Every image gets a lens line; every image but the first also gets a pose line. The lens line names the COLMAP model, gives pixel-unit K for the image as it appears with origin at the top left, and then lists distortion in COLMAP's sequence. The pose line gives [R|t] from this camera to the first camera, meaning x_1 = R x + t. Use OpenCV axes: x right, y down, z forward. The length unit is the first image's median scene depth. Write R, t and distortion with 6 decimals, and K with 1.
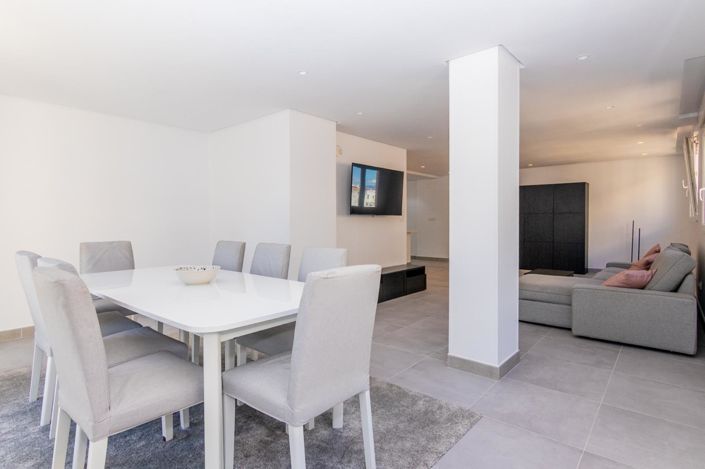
lens RADIAL K [[369.2, 0, 352.5], [0, 369.2, 234.5], [0, 0, 1]] dist [-0.000501, -0.000252]
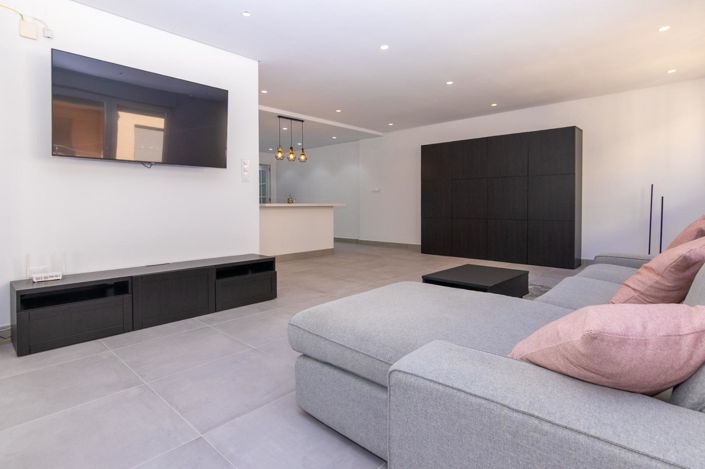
lens RADIAL K [[365.5, 0, 351.8], [0, 365.5, 214.8], [0, 0, 1]] dist [0.001741, 0.000310]
pose [[0.998985, 0.002189, -0.044990, 0.331842], [-0.002422, 0.999984, -0.005134, 0.021105], [0.044978, 0.005238, 0.998974, 0.423398]]
